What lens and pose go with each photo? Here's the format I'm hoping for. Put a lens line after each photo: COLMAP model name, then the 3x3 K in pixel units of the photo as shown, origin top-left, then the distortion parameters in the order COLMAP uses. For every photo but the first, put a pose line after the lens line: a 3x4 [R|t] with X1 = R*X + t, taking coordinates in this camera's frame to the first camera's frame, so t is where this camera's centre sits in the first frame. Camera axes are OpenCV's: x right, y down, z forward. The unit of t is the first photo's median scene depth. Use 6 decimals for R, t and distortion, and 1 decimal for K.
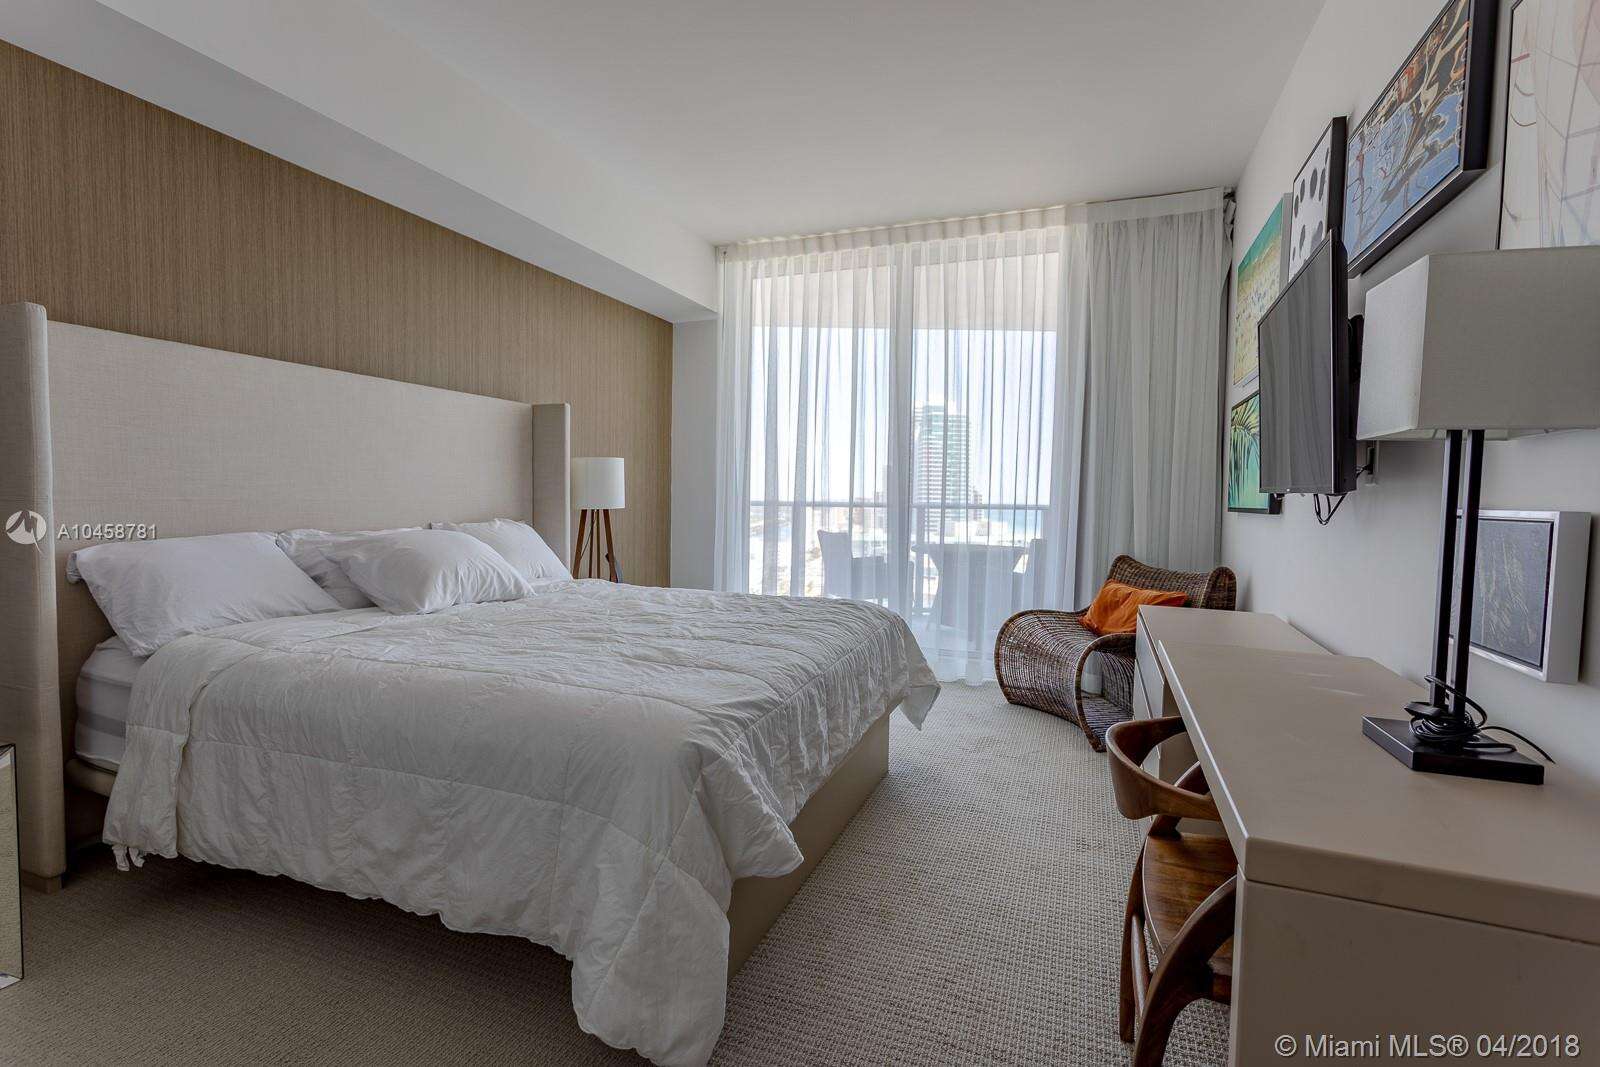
lens RADIAL K [[770.6, 0, 795.8], [0, 770.6, 534.2], [0, 0, 1]] dist [-0.001246, 0.001085]
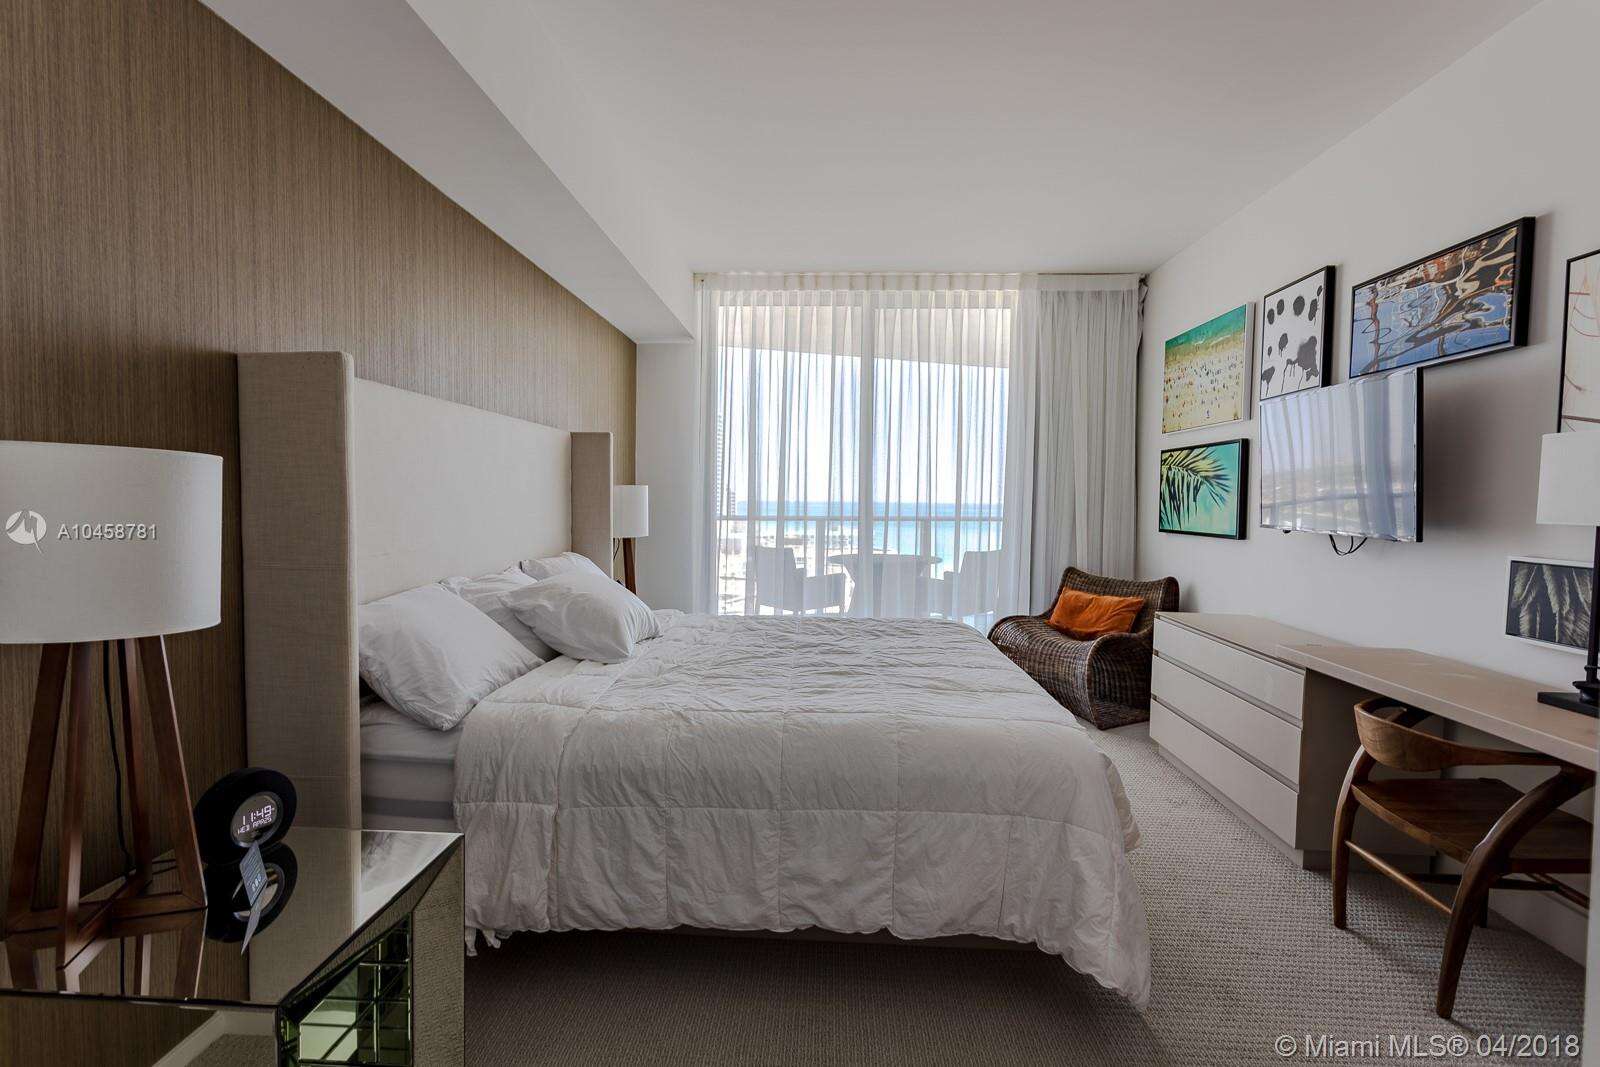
lens RADIAL K [[770.6, 0, 797.2], [0, 770.6, 533.3], [0, 0, 1]] dist [-0.001246, 0.001085]
pose [[0.946599, -0.017173, 0.321956, -0.738807], [0.016182, 0.999853, 0.005756, -0.078427], [-0.322007, -0.000238, 0.946737, -0.027326]]
